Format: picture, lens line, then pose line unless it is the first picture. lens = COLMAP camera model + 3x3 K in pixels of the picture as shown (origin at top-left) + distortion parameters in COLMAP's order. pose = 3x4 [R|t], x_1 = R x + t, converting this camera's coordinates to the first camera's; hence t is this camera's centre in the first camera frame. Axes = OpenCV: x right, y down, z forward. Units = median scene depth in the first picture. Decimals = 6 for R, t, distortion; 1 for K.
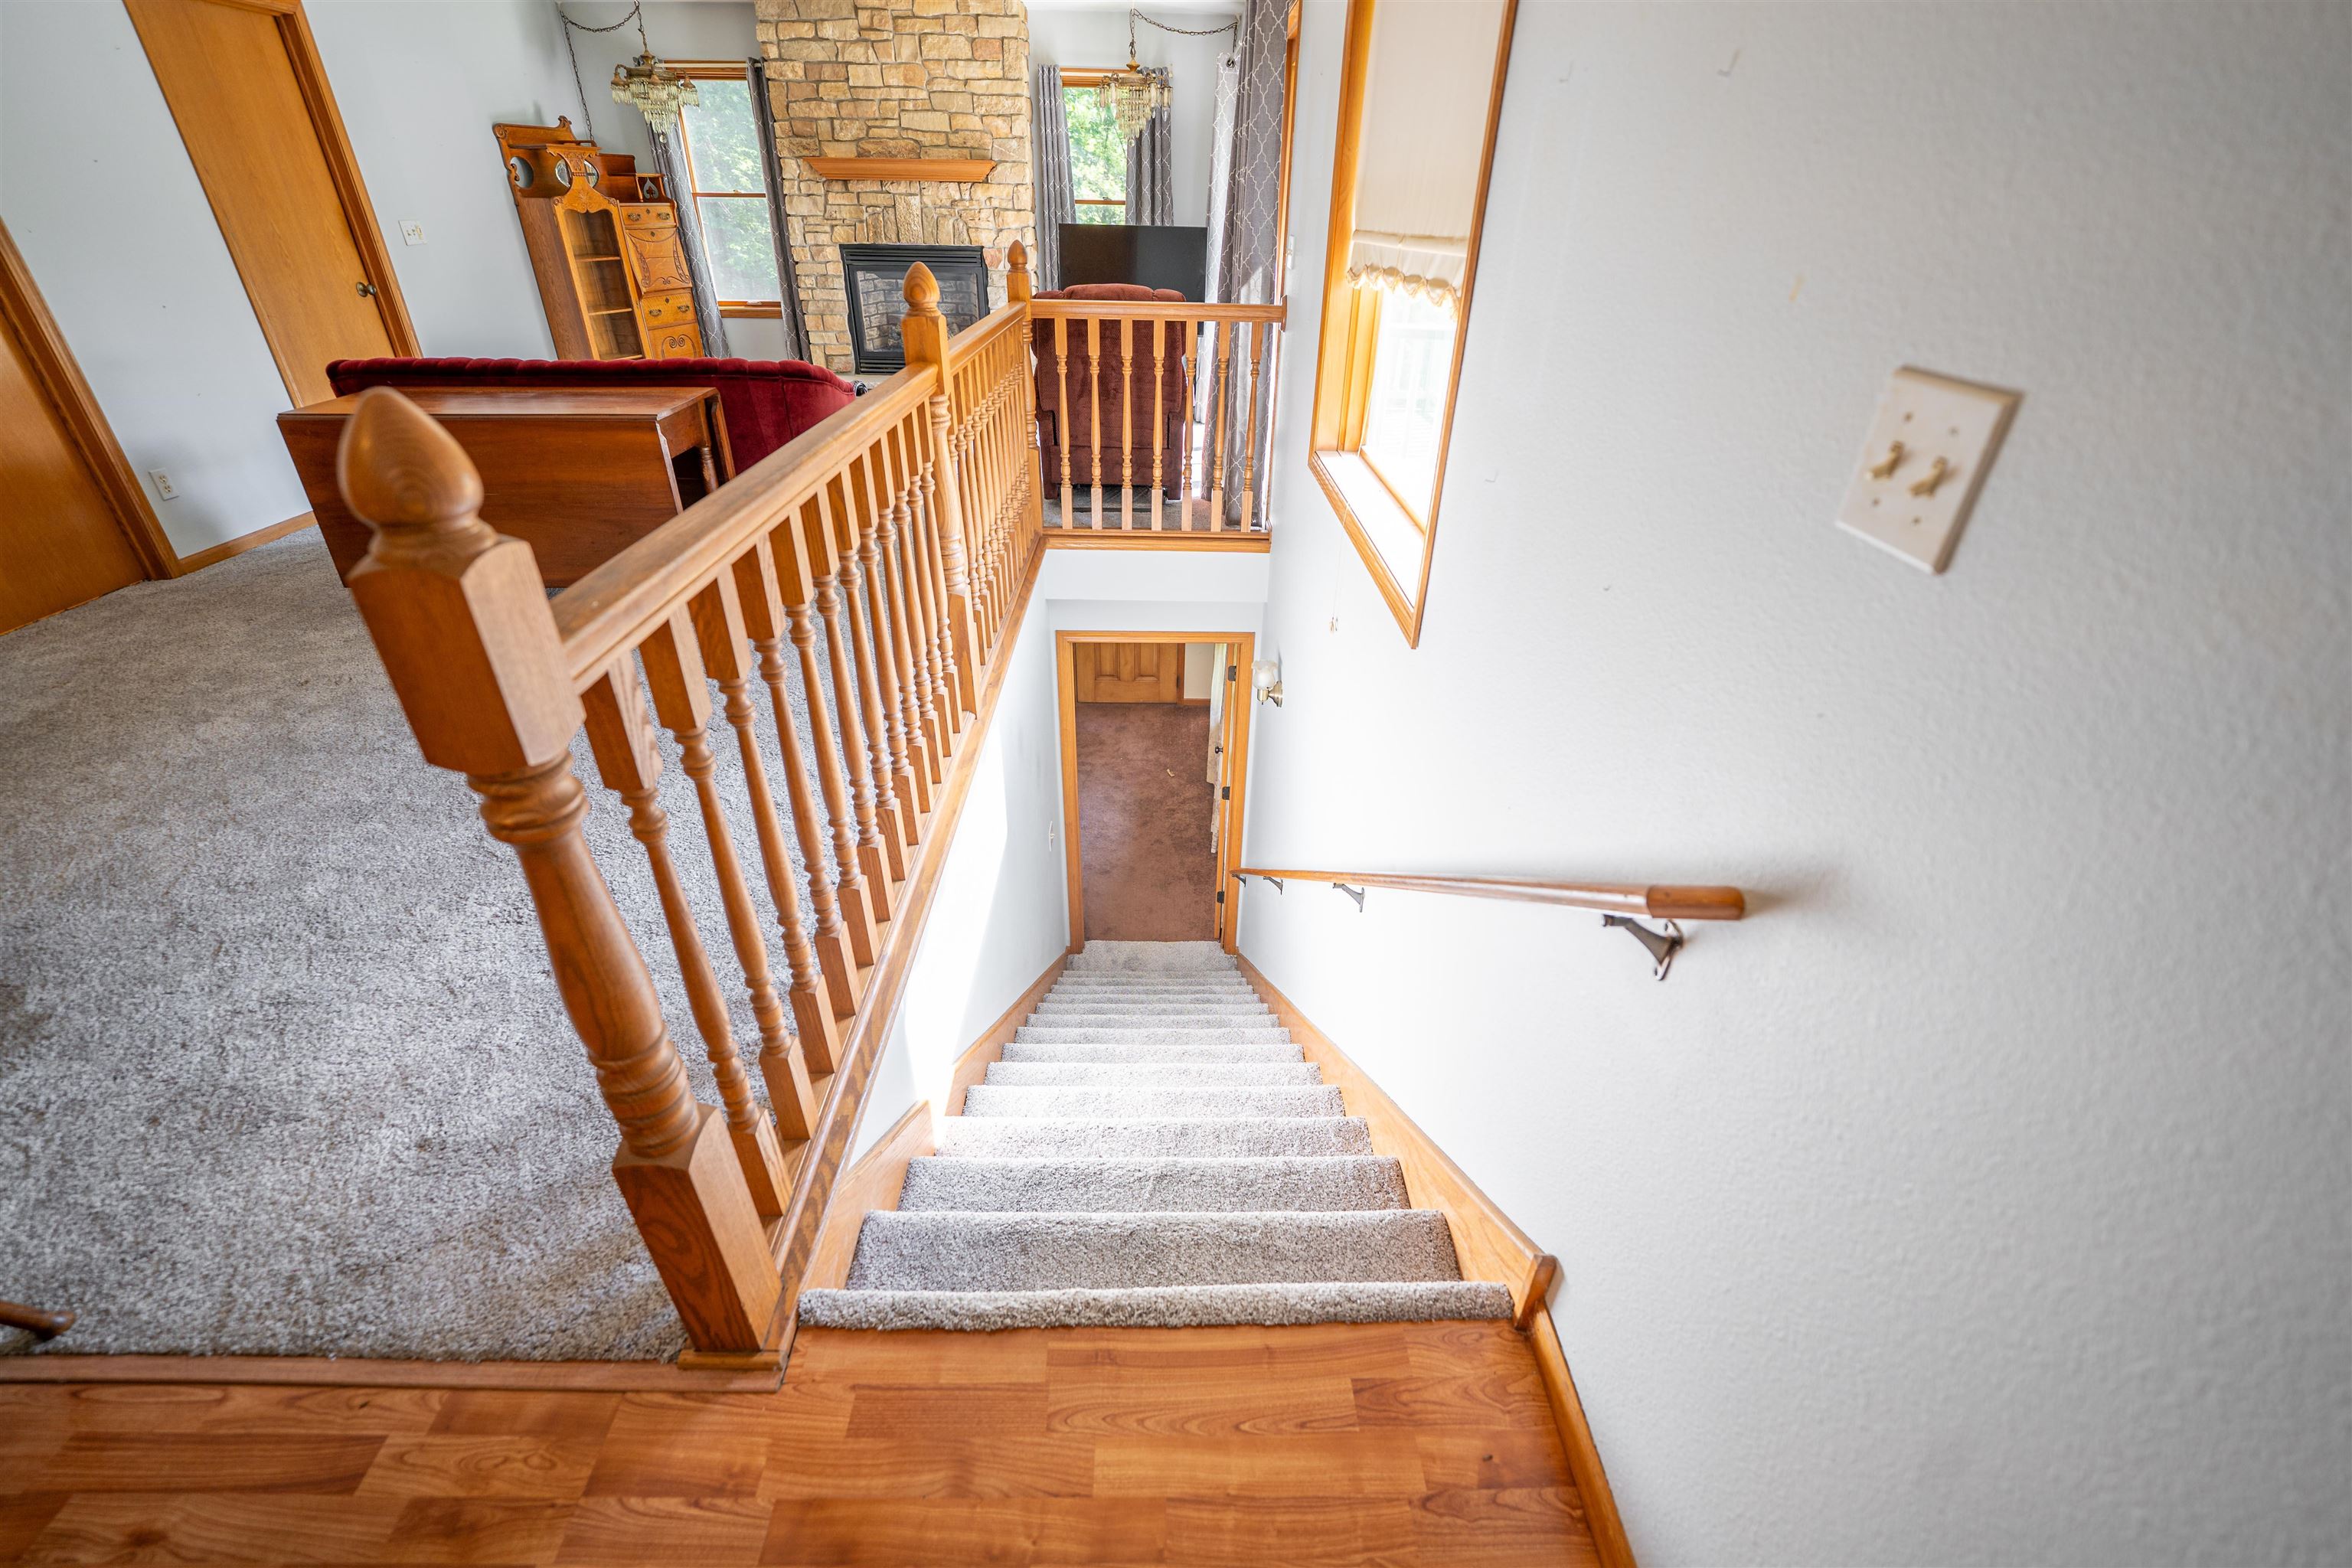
lens RADIAL K [[972.5, 0, 1183.4], [0, 972.5, 792.4], [0, 0, 1]] dist [-0.028527, 0.003653]
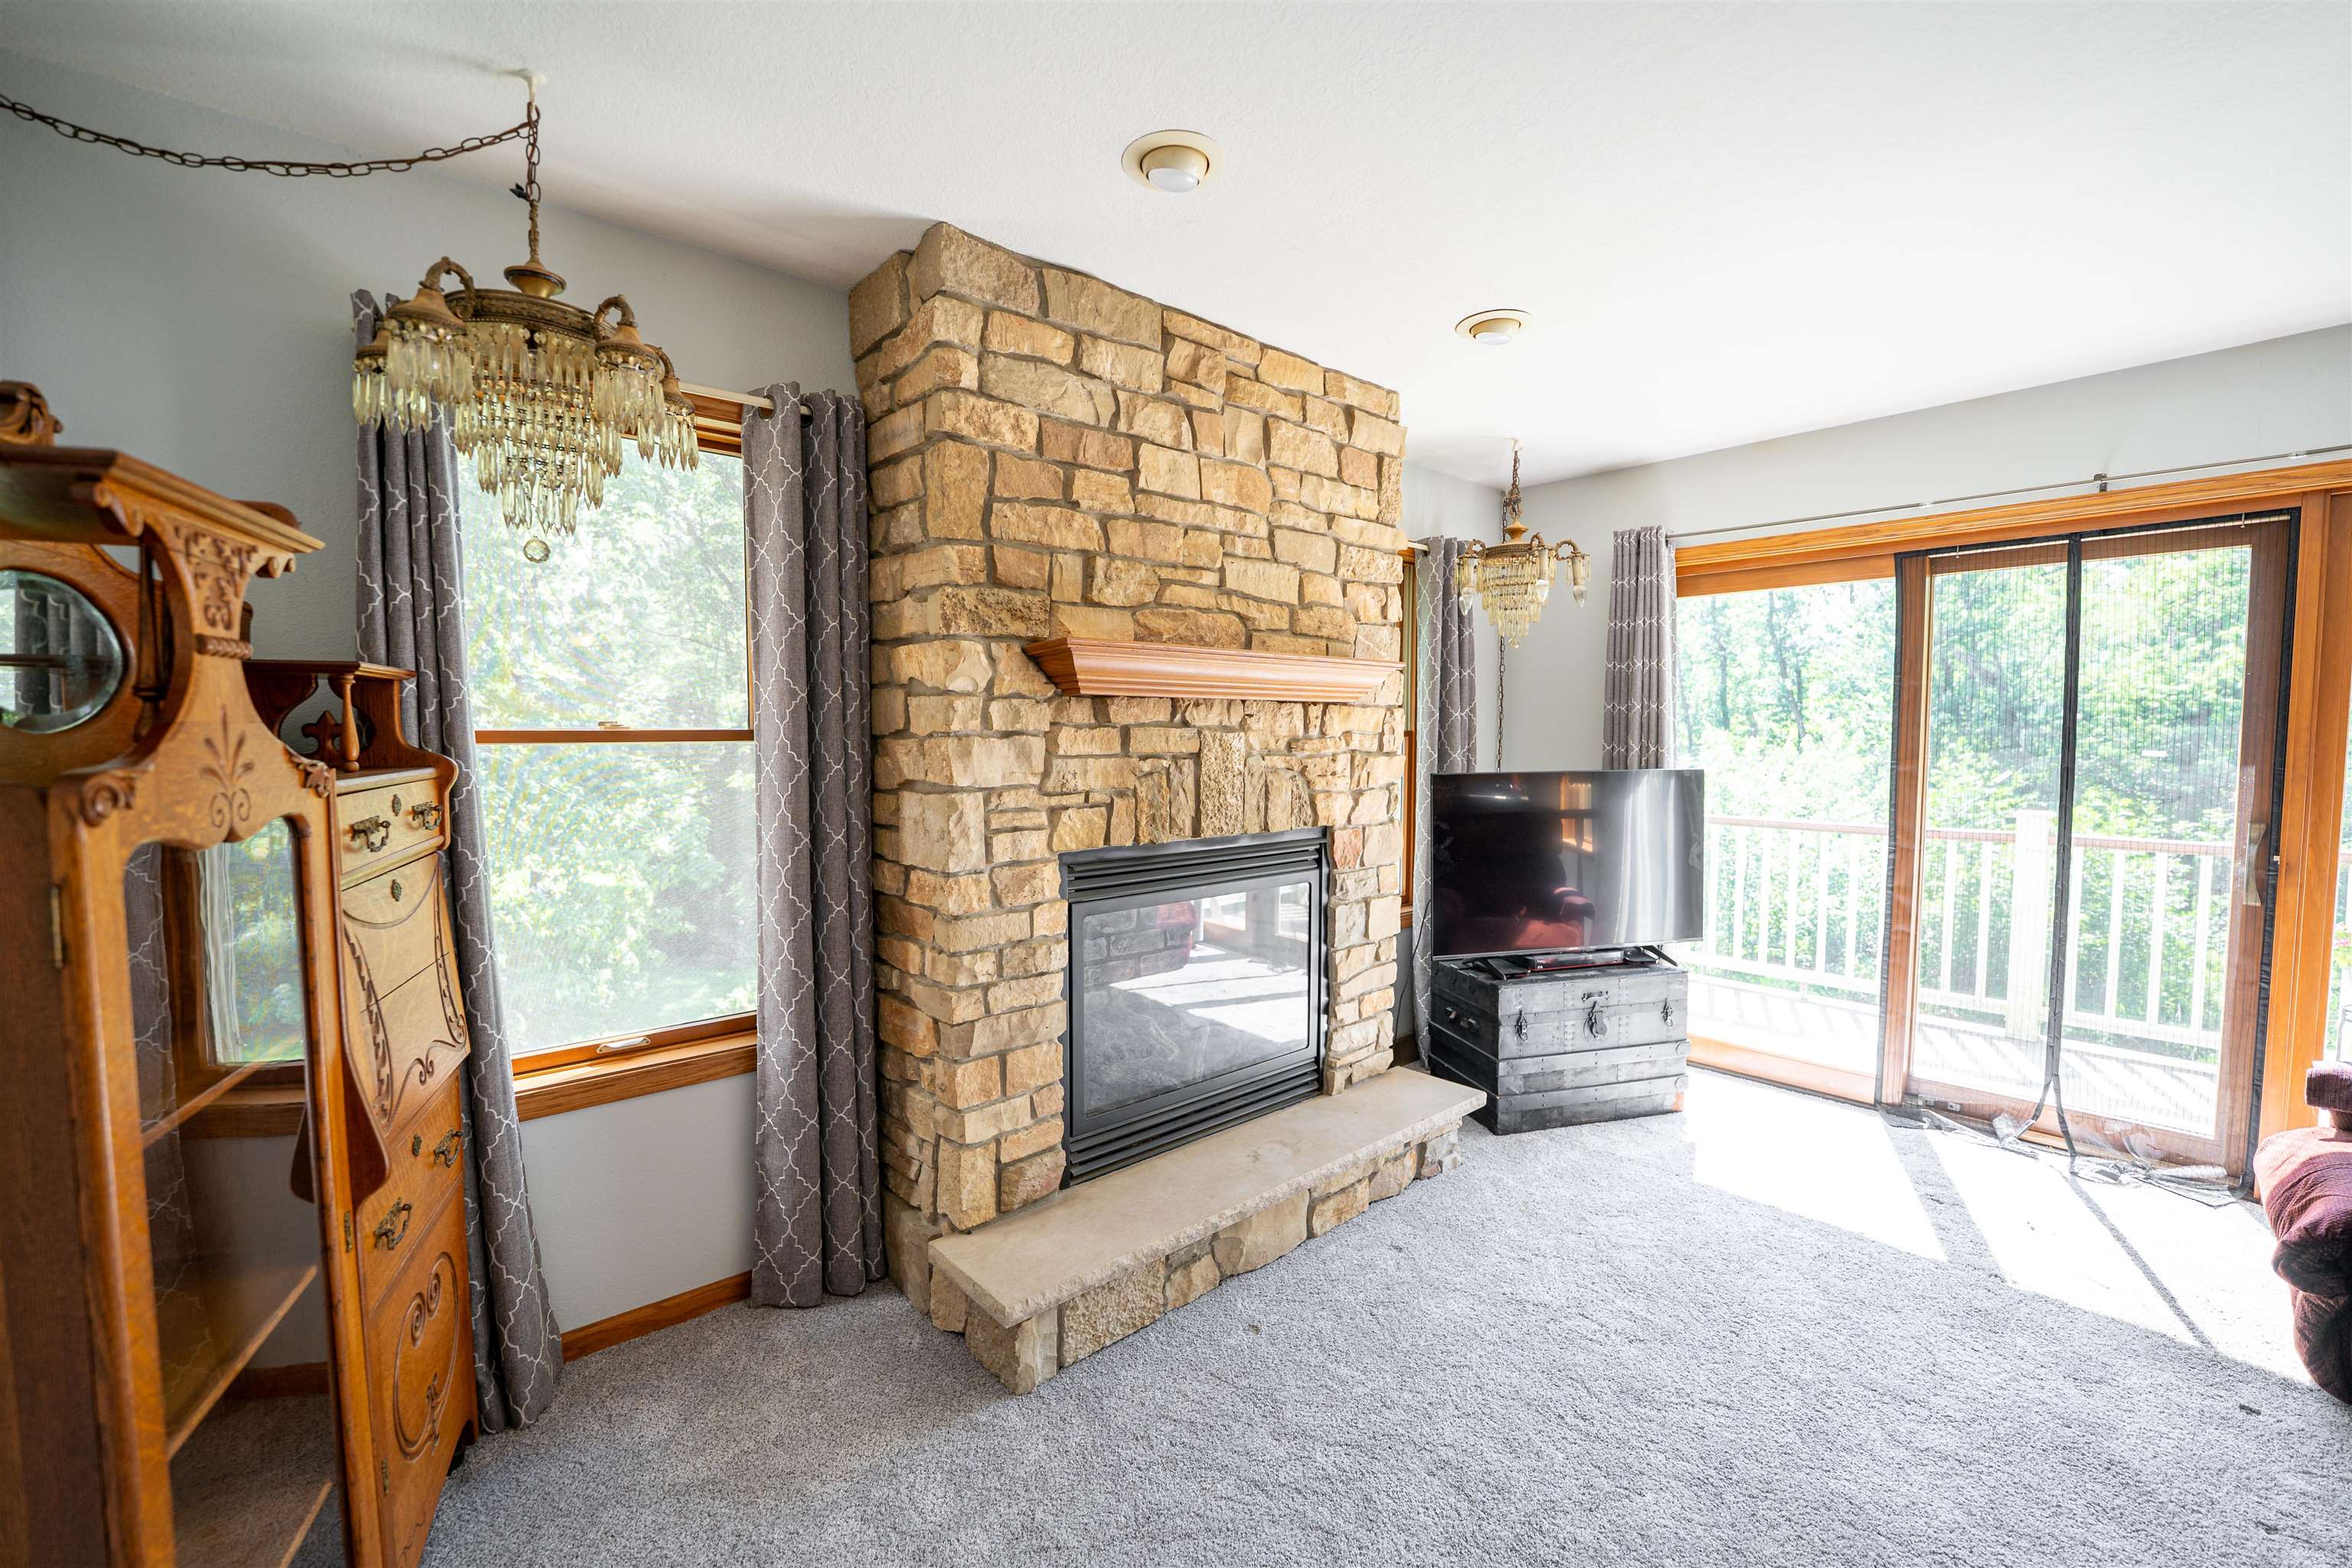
lens RADIAL K [[972.5, 0, 1196.3], [0, 972.5, 785.0], [0, 0, 1]] dist [-0.028527, 0.003653]
pose [[0.761464, -0.059138, 0.645504, -0.596621], [0.350124, 0.875589, -0.332803, -0.497479], [-0.545514, 0.479424, 0.687435, 0.779652]]
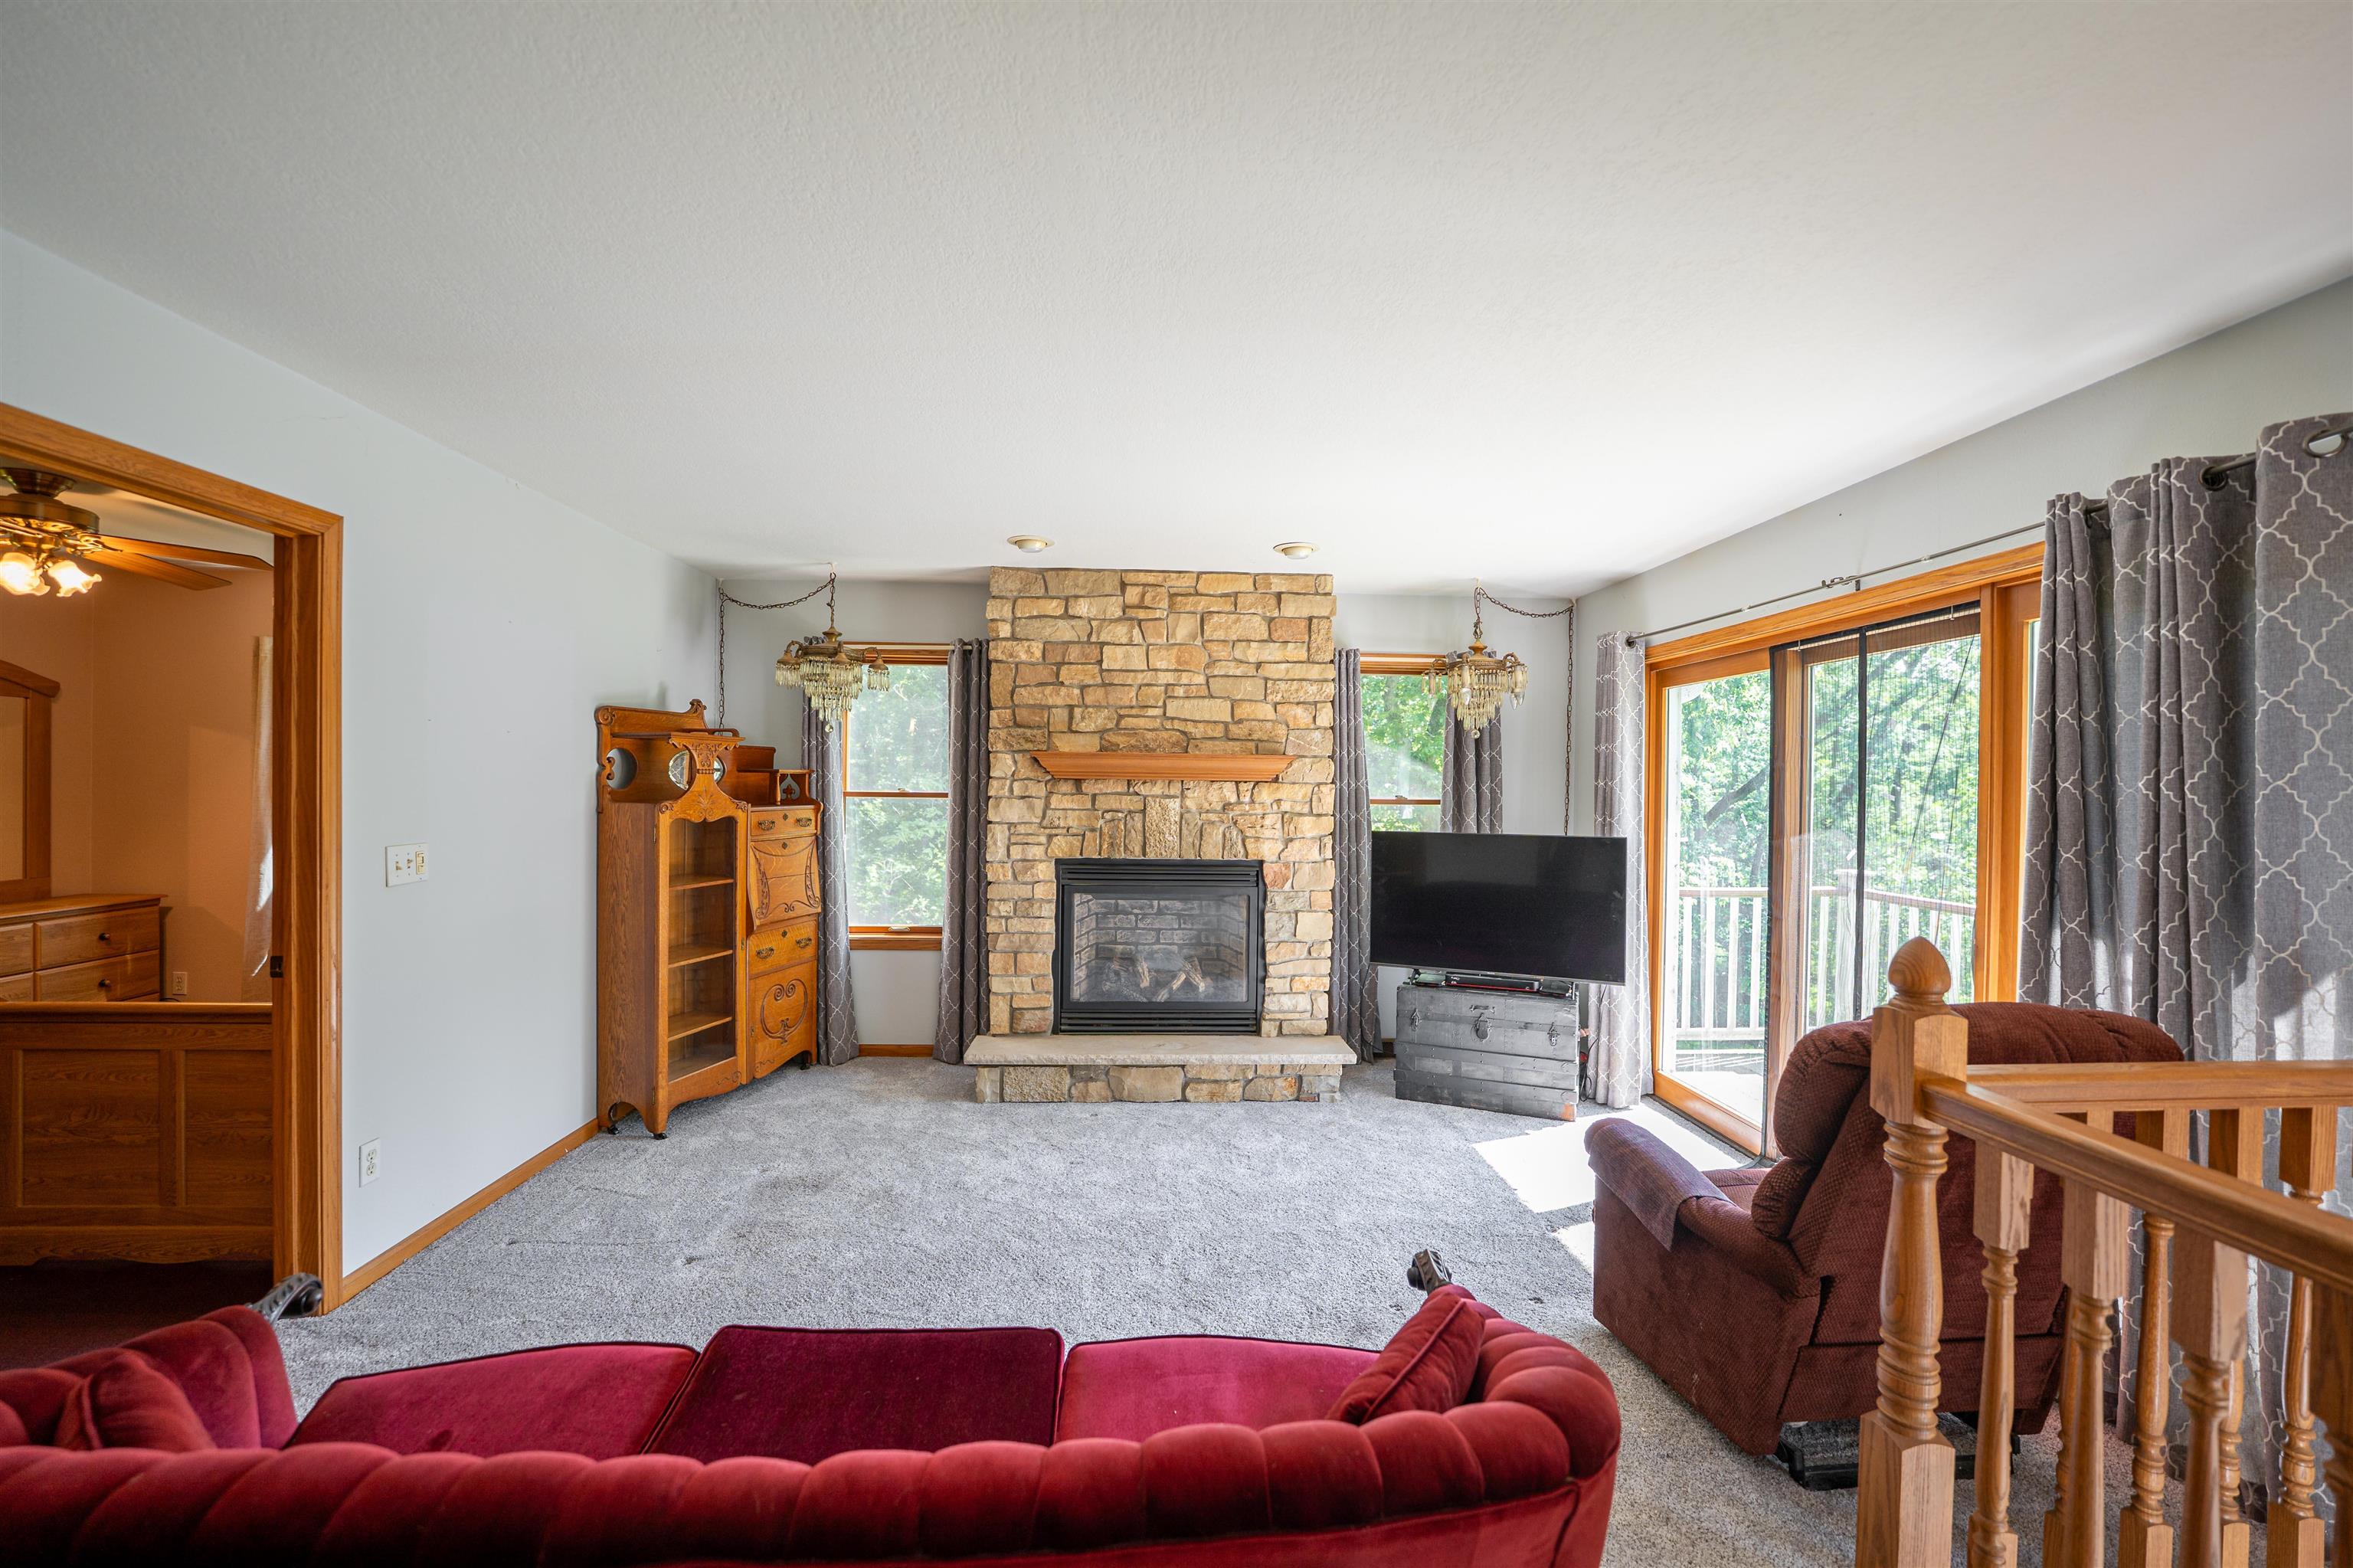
lens RADIAL K [[973.0, 0, 1181.6], [0, 973.0, 786.3], [0, 0, 1]] dist [-0.028527, 0.003653]
pose [[0.999201, -0.009264, 0.038881, -0.320462], [0.027955, 0.857228, -0.514177, -0.276023], [-0.028567, 0.514854, 0.856802, 0.404836]]
